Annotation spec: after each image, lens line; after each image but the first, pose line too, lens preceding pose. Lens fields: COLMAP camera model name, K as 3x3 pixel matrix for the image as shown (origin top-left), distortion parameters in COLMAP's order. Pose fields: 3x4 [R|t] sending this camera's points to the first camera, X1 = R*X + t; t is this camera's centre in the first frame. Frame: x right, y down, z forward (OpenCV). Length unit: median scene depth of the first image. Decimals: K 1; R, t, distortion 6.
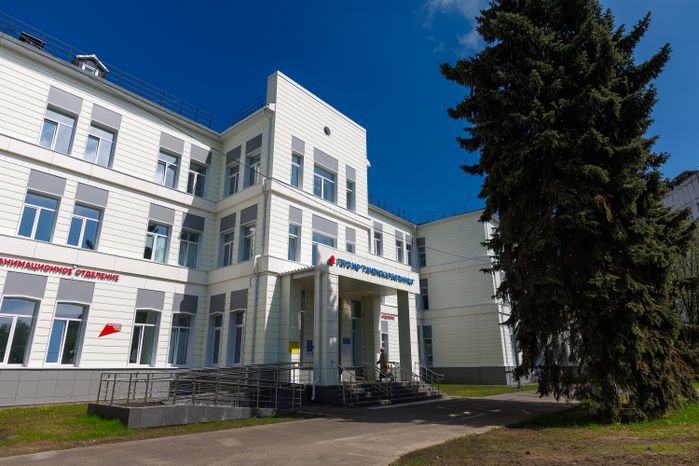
lens RADIAL K [[419.8, 0, 348.6], [0, 419.8, 241.9], [0, 0, 1]] dist [-0.001685, -0.001587]
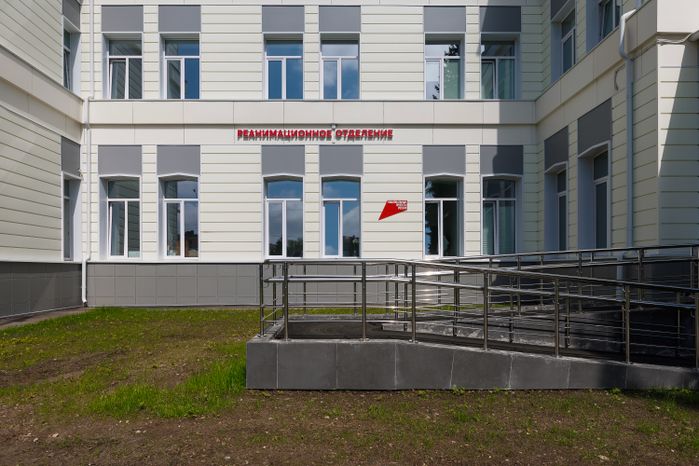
lens RADIAL K [[486.6, 0, 296.5], [0, 486.6, 267.9], [0, 0, 1]] dist [-0.006764, -0.000396]
pose [[0.652640, 0.004191, -0.757657, -0.056785], [0.217527, 0.956849, 0.192669, 0.110893], [0.725771, -0.290554, 0.623566, 0.344877]]
